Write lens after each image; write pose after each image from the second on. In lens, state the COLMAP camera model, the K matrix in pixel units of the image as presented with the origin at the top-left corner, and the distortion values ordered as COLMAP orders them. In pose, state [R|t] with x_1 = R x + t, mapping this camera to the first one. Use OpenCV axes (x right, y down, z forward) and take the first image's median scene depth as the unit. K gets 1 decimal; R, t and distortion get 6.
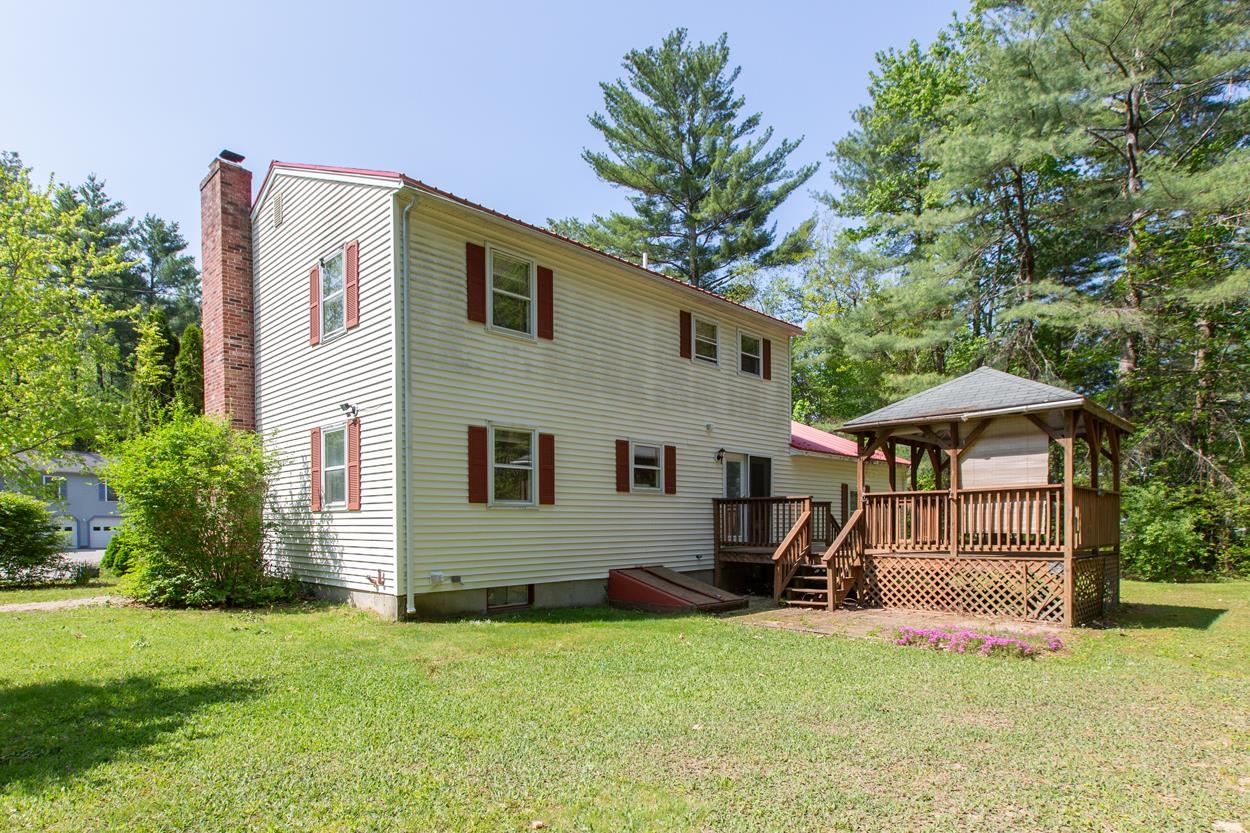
lens RADIAL K [[696.3, 0, 627.7], [0, 696.3, 536.9], [0, 0, 1]] dist [-0.003178, -0.001366]
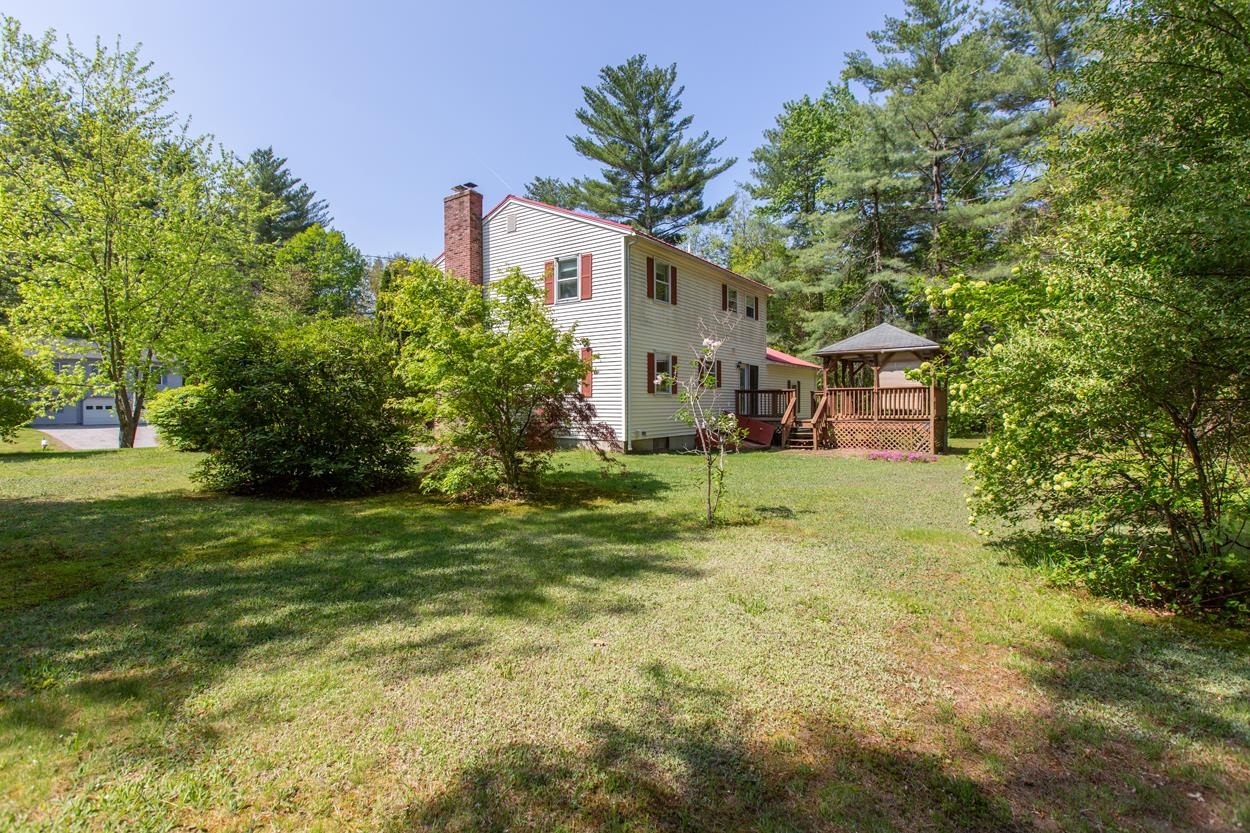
lens RADIAL K [[581.2, 0, 622.9], [0, 581.2, 409.8], [0, 0, 1]] dist [-0.020438, -0.000004]
pose [[0.987400, 0.000360, 0.158247, -0.260228], [0.001127, 0.999956, -0.009303, 0.005276], [-0.158243, 0.009364, 0.987356, -0.263495]]
